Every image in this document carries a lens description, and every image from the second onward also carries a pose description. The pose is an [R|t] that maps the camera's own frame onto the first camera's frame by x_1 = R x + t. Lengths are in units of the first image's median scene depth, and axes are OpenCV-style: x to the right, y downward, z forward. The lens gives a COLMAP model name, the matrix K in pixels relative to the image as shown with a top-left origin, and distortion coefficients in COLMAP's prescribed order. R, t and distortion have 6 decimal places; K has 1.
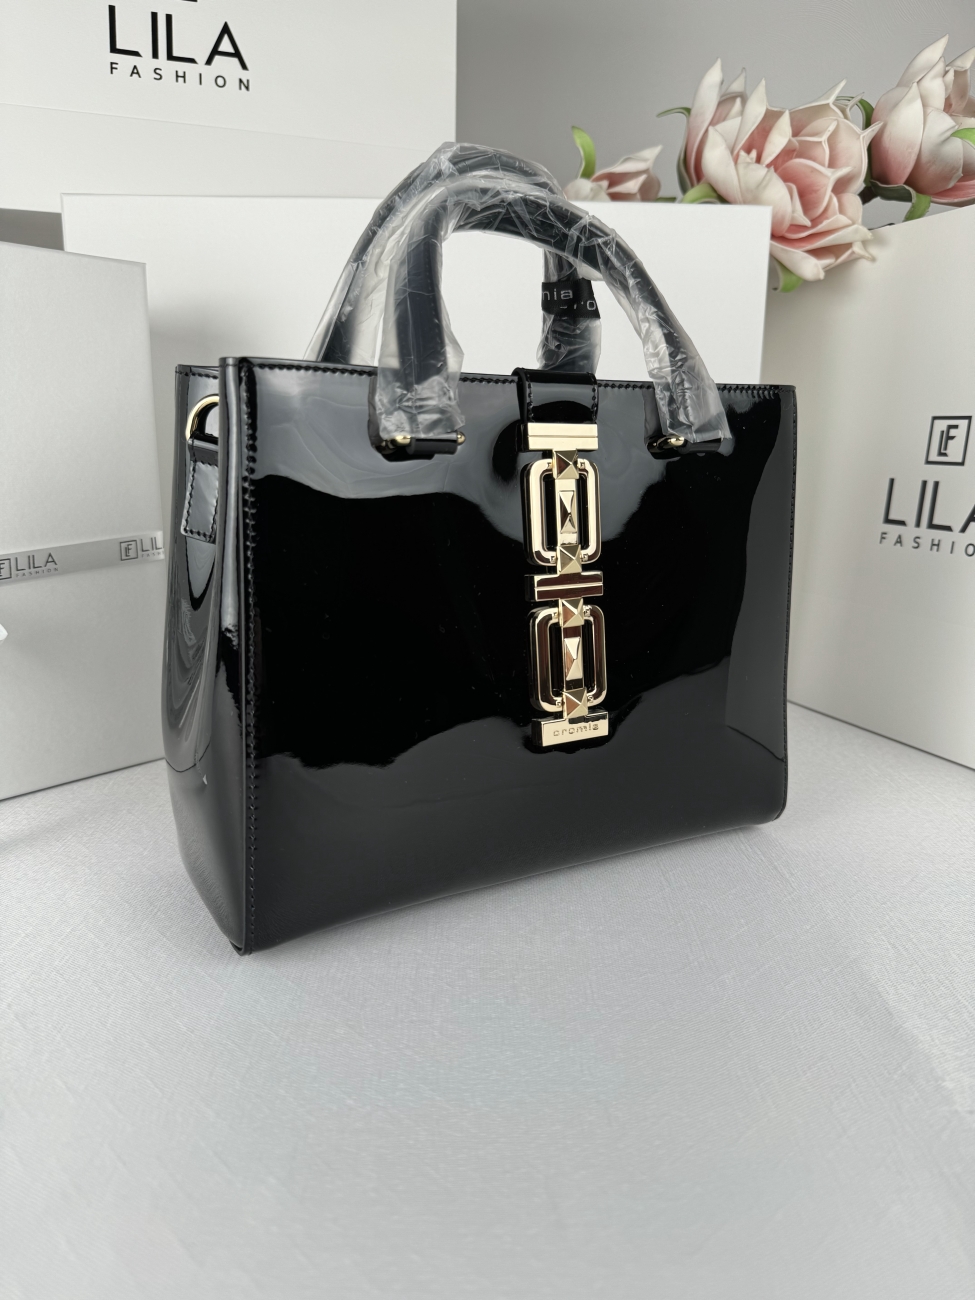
lens RADIAL K [[935.2, 0, 473.0], [0, 935.2, 663.8], [0, 0, 1]] dist [-0.023516, -0.006069]
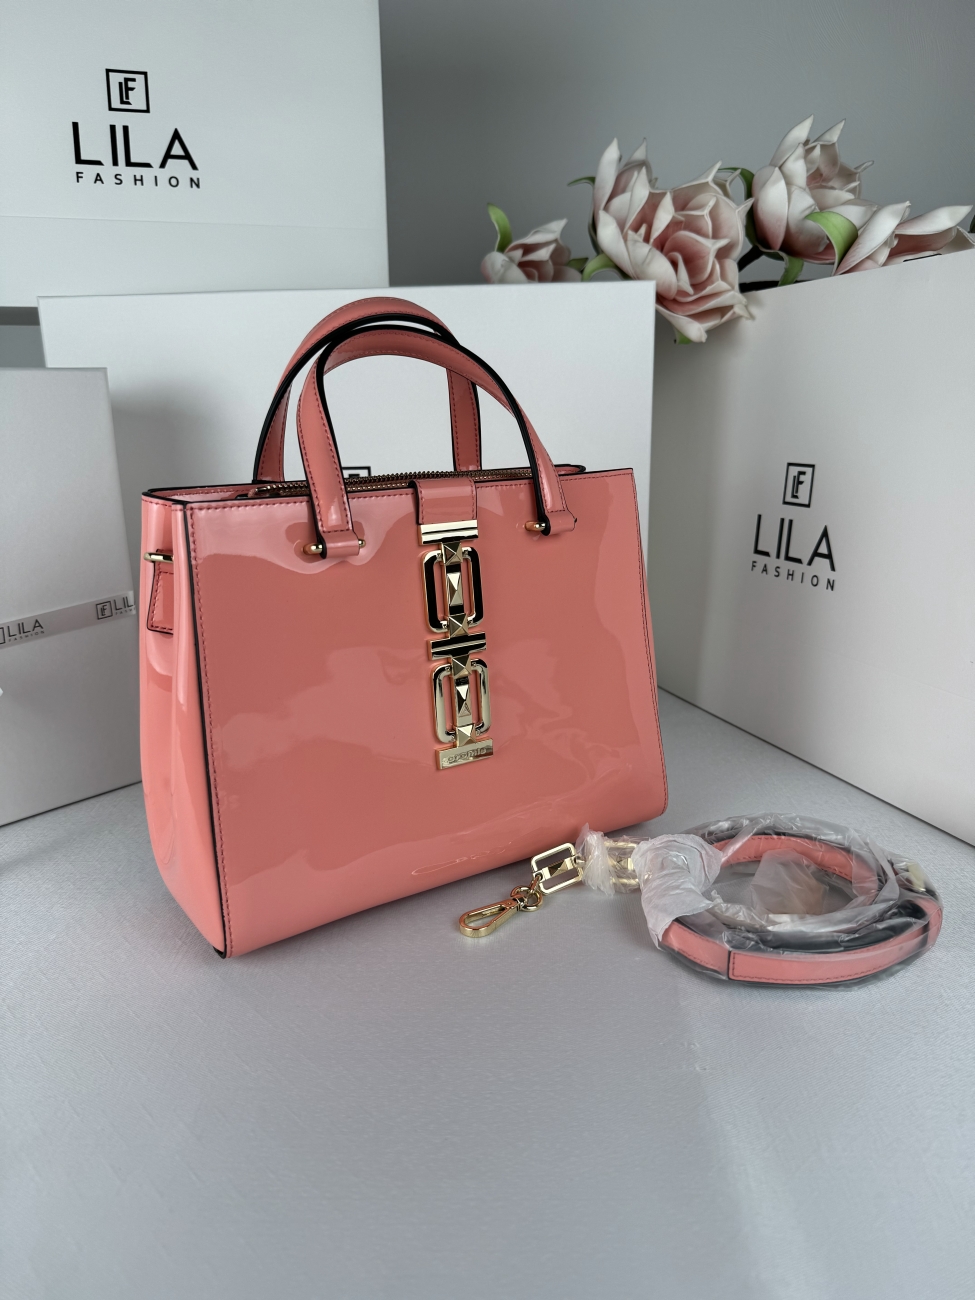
lens RADIAL K [[935.2, 0, 480.5], [0, 935.2, 650.1], [0, 0, 1]] dist [-0.023516, -0.006069]
pose [[0.999200, -0.030117, -0.026299, 0.146970], [0.030846, 0.999138, 0.027774, -0.093468], [0.025440, -0.028563, 0.999268, -0.185649]]
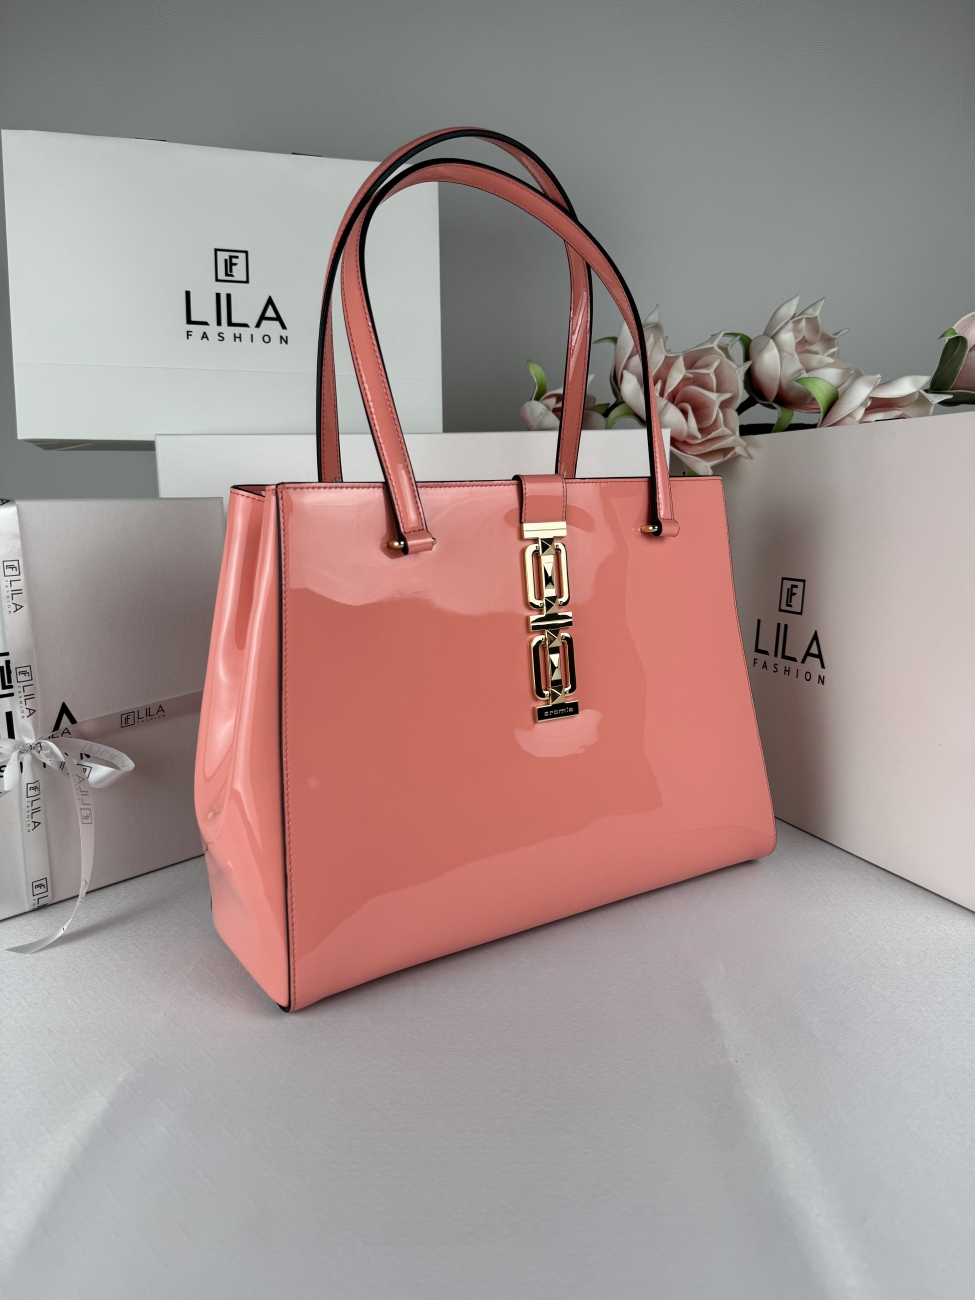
lens RADIAL K [[935.2, 0, 475.8], [0, 935.2, 659.2], [0, 0, 1]] dist [-0.023516, -0.006069]
pose [[0.999596, -0.024100, -0.015049, 0.054528], [0.023204, 0.998098, -0.057118, -0.094714], [0.016397, 0.056746, 0.998254, -0.423398]]
